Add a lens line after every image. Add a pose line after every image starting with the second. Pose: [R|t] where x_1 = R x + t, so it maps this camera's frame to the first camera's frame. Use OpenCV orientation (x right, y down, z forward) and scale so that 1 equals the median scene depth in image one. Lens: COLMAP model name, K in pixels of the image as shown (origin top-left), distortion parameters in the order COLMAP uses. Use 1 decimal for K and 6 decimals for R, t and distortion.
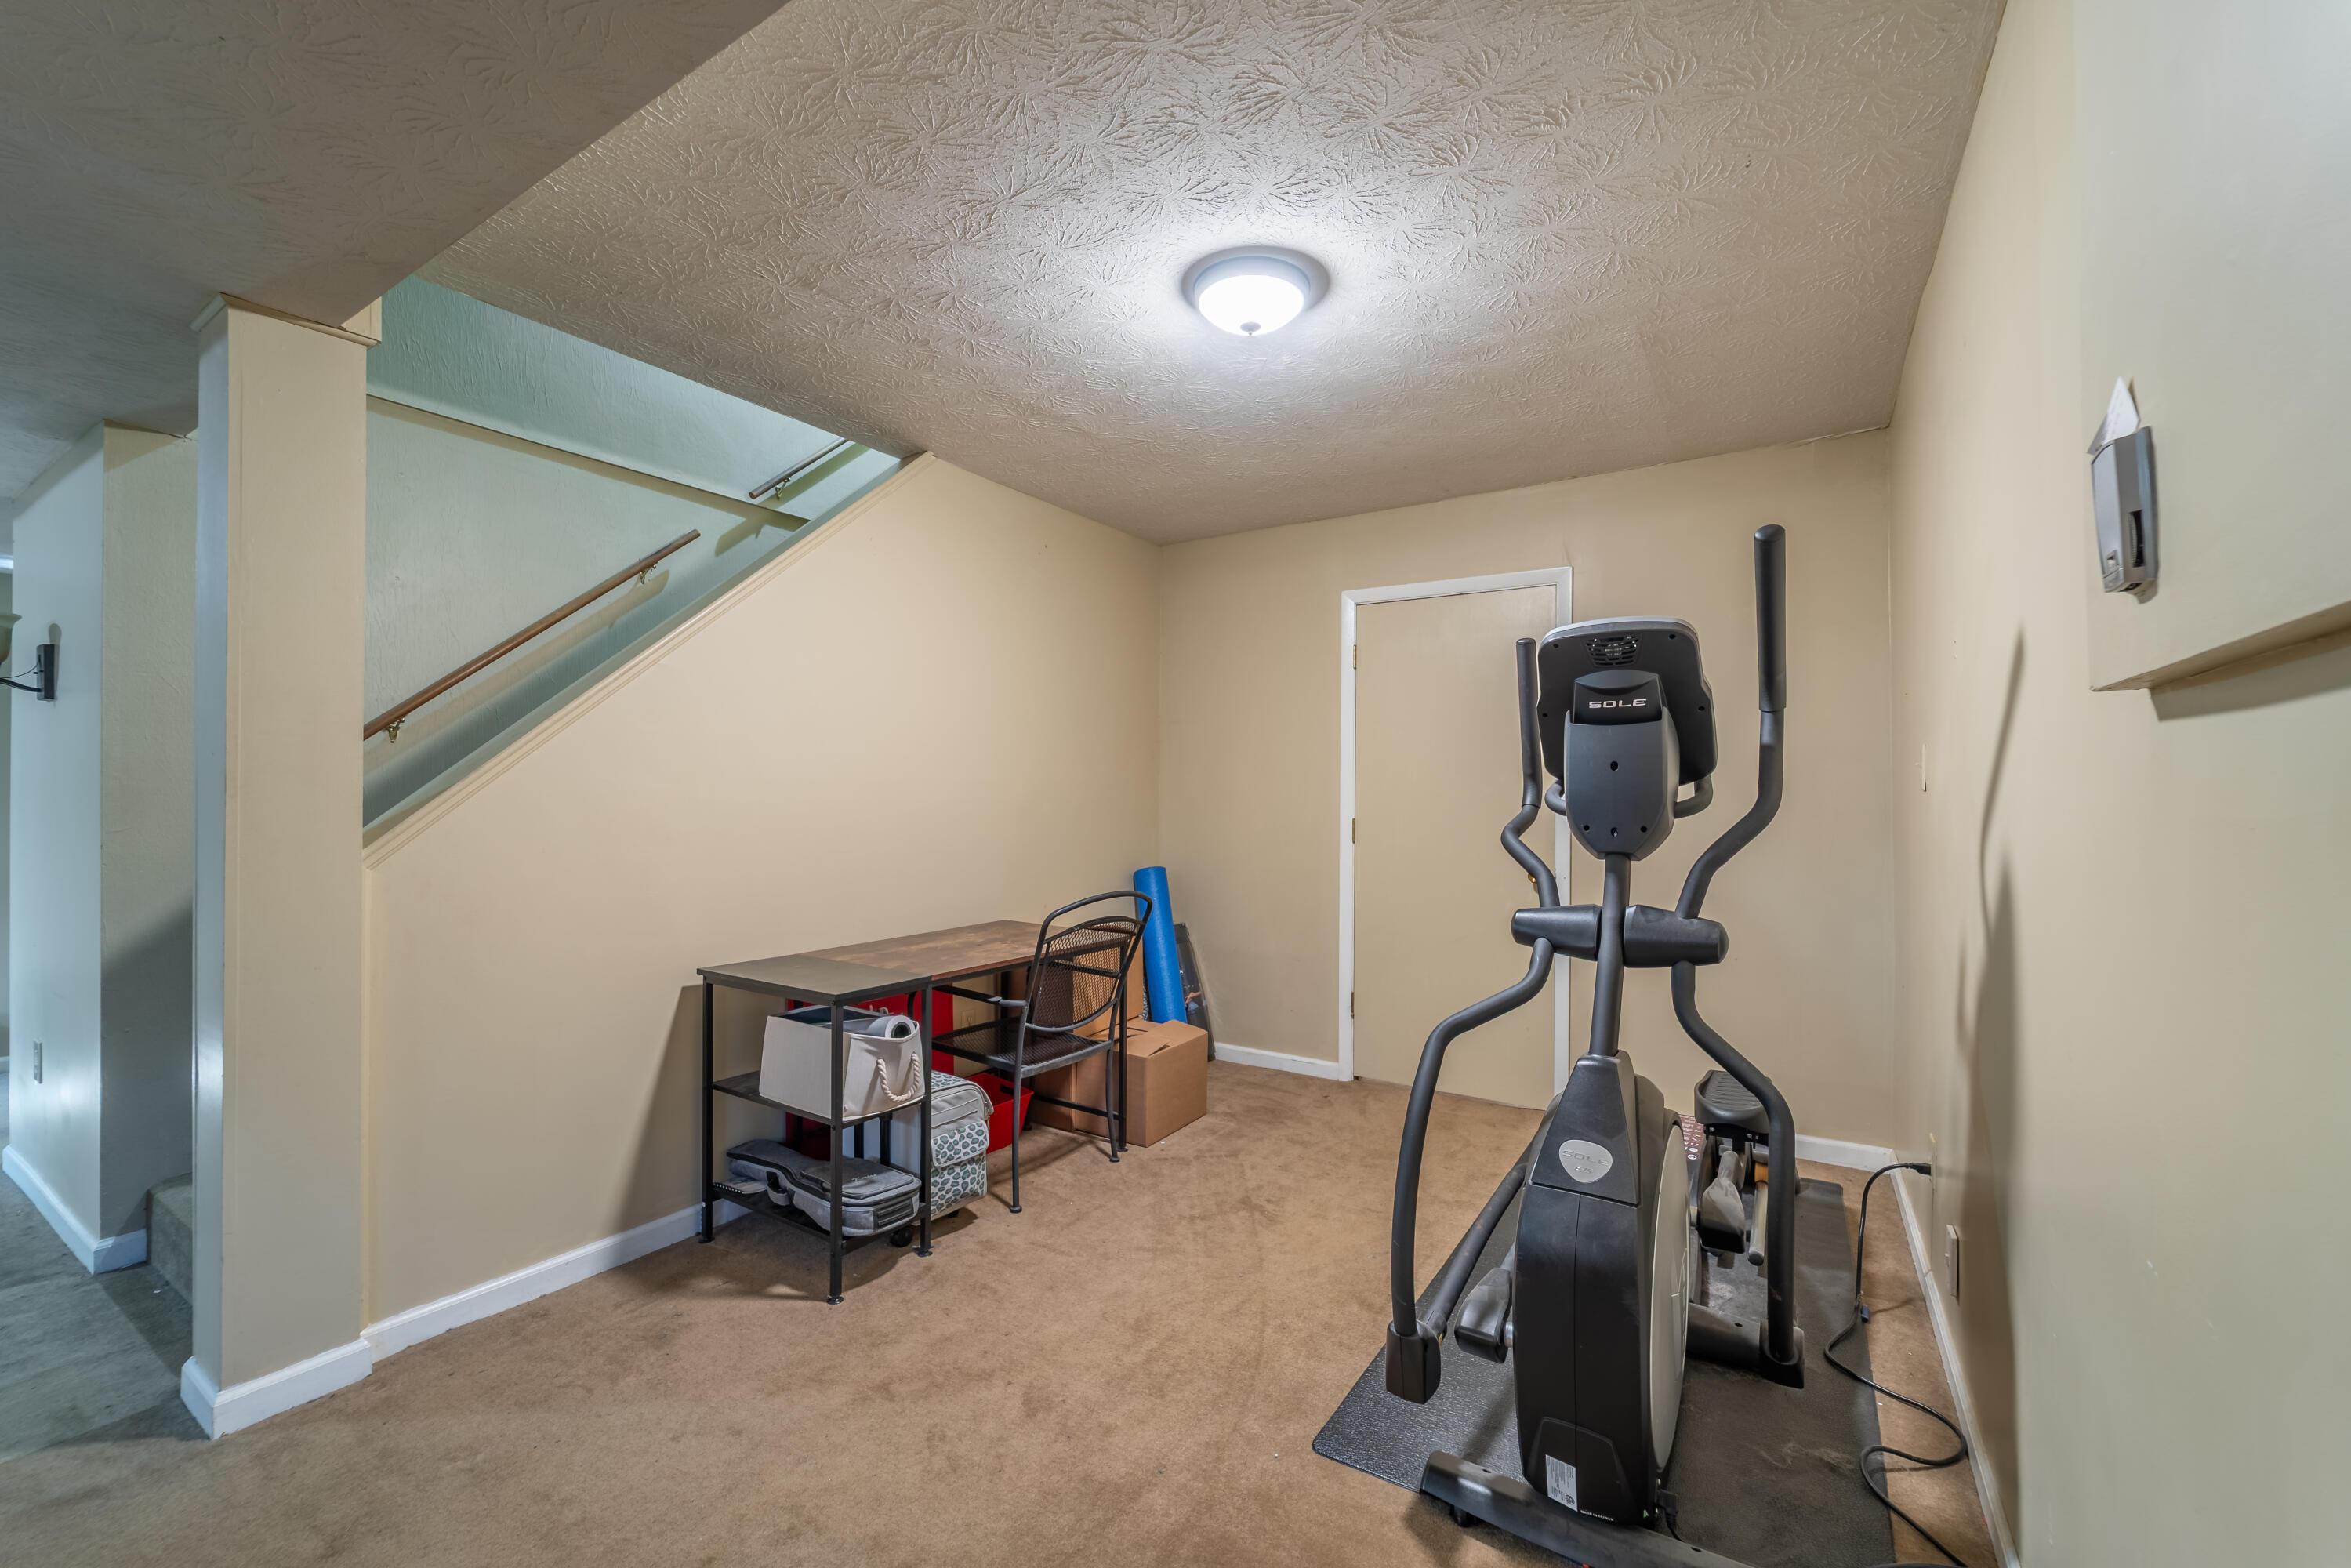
lens RADIAL K [[953.0, 0, 1178.2], [0, 953.0, 784.6], [0, 0, 1]] dist [0.000874, -0.001314]
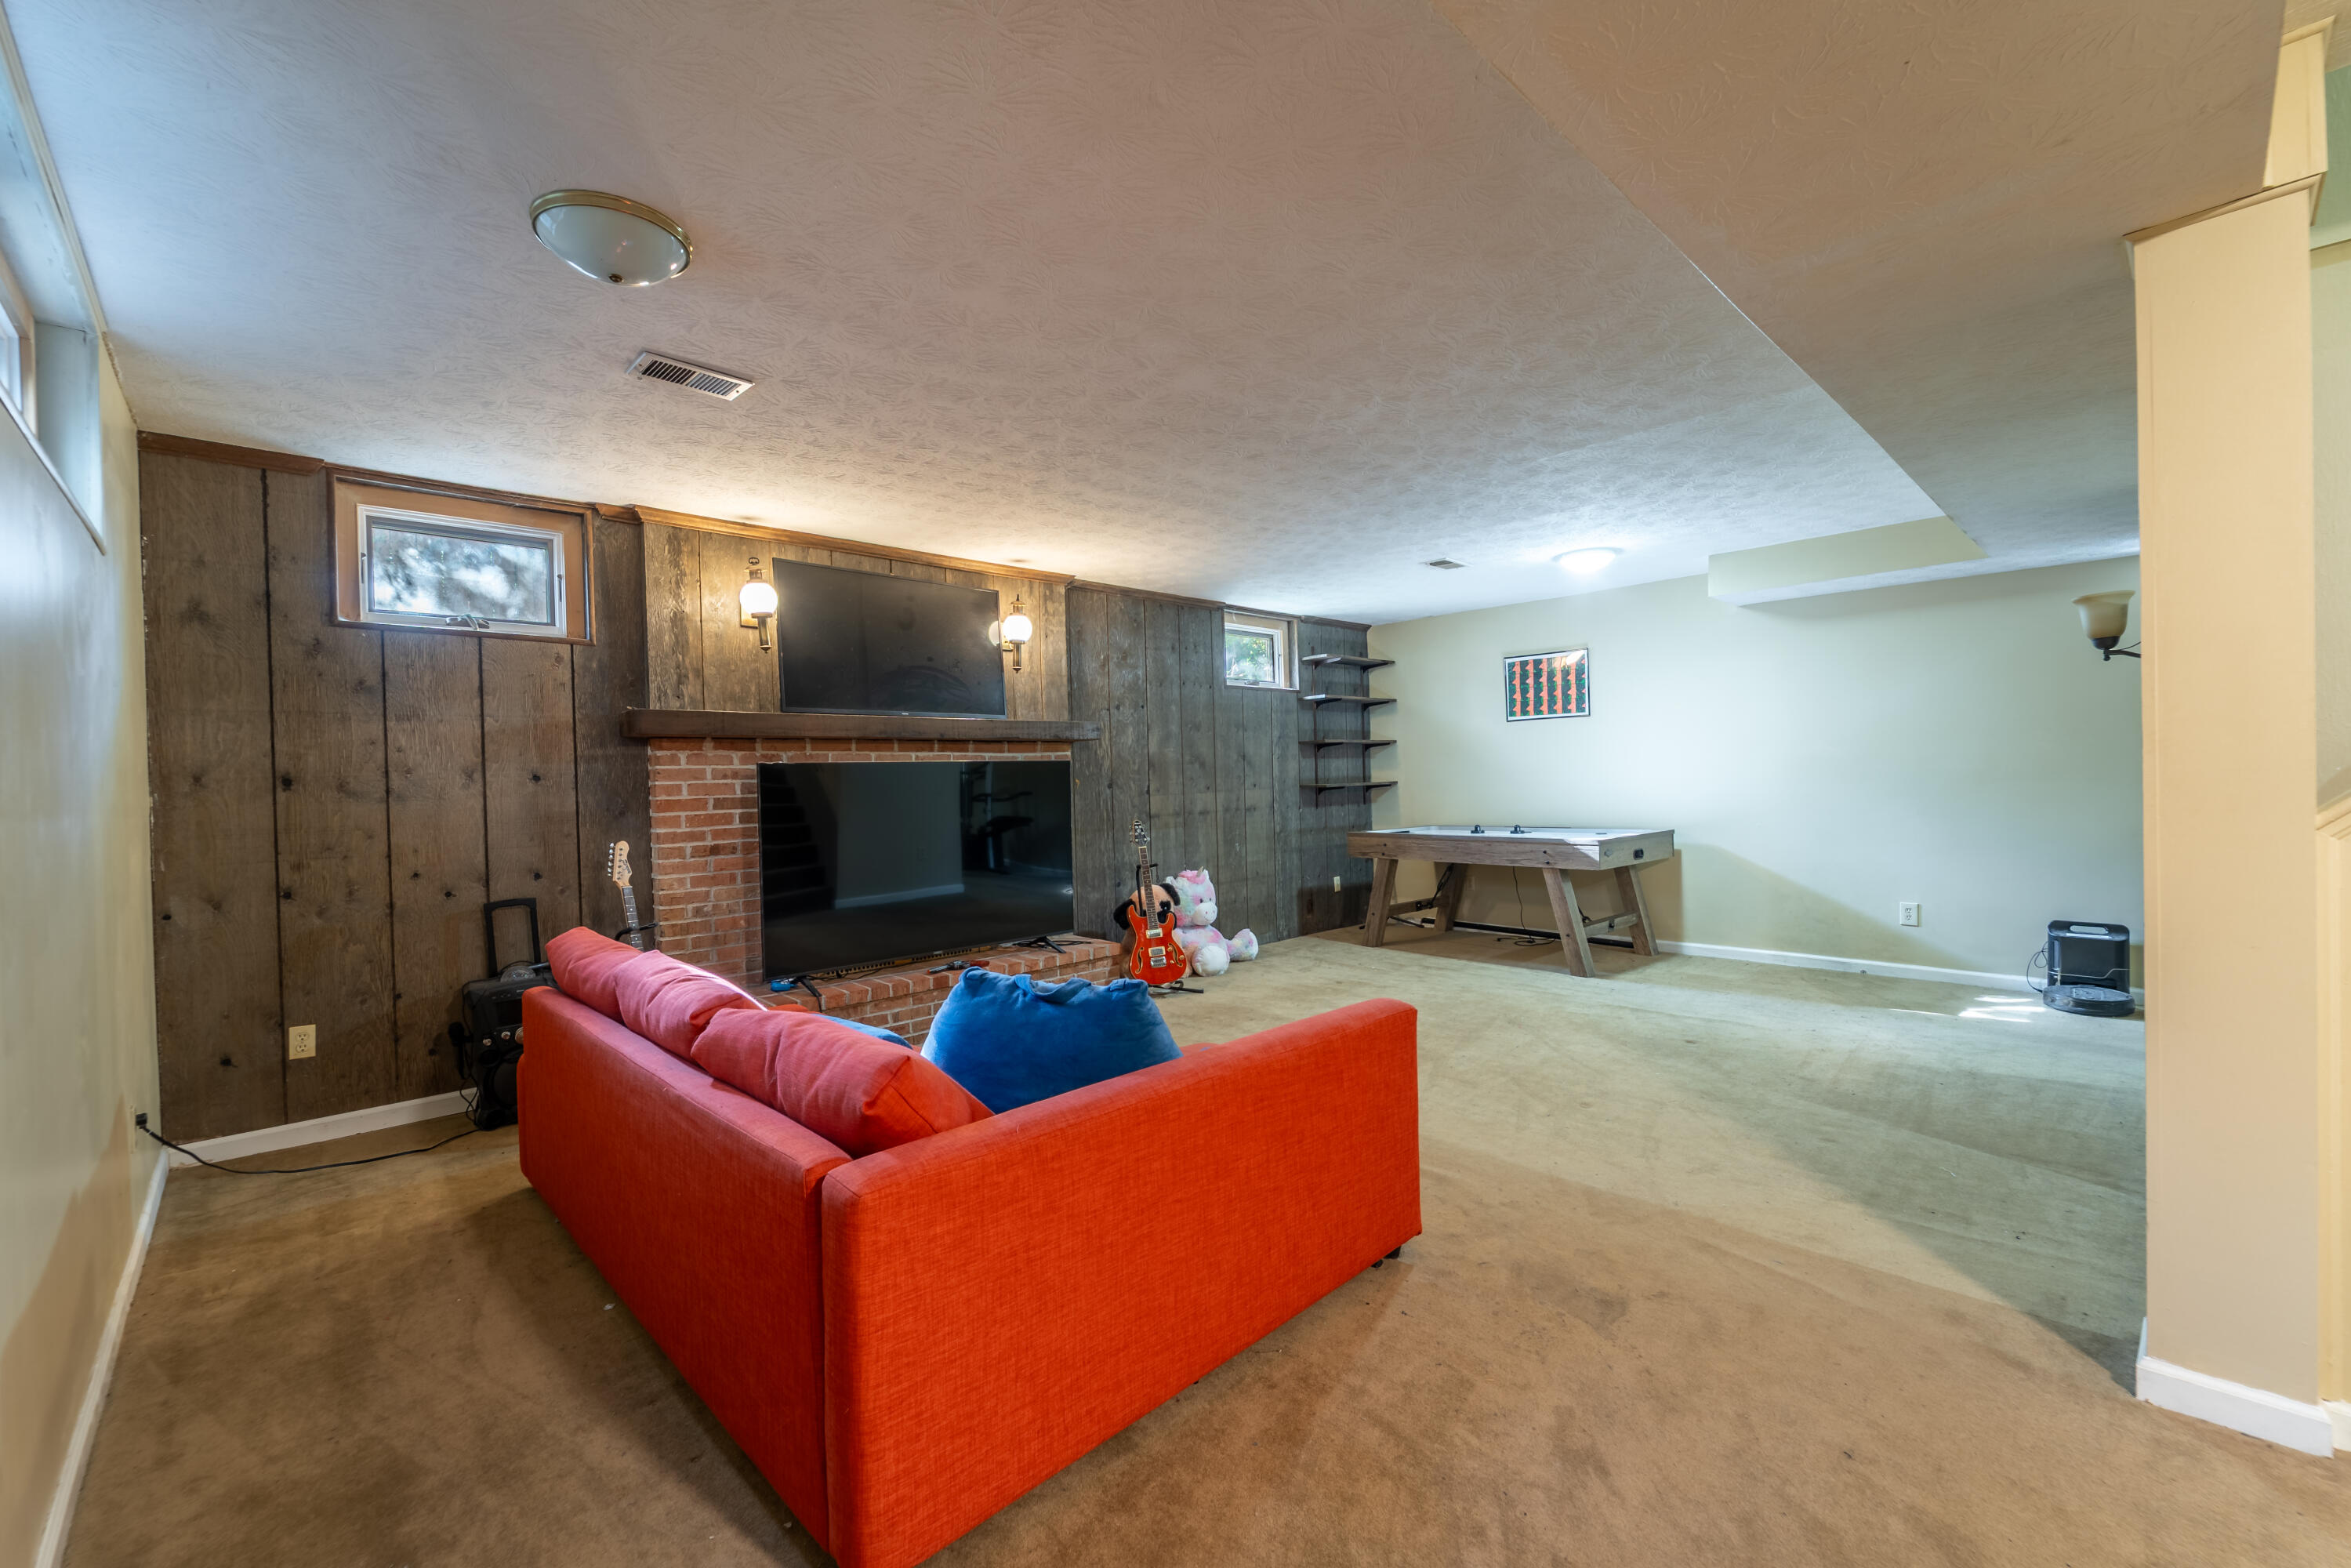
lens RADIAL K [[953.0, 0, 1178.0], [0, 953.0, 783.1], [0, 0, 1]] dist [0.000874, -0.001314]
pose [[-0.236664, 0.009833, -0.971542, 0.181603], [0.034865, 0.999391, 0.001622, 0.007911], [0.970966, -0.033489, -0.236863, 0.278449]]
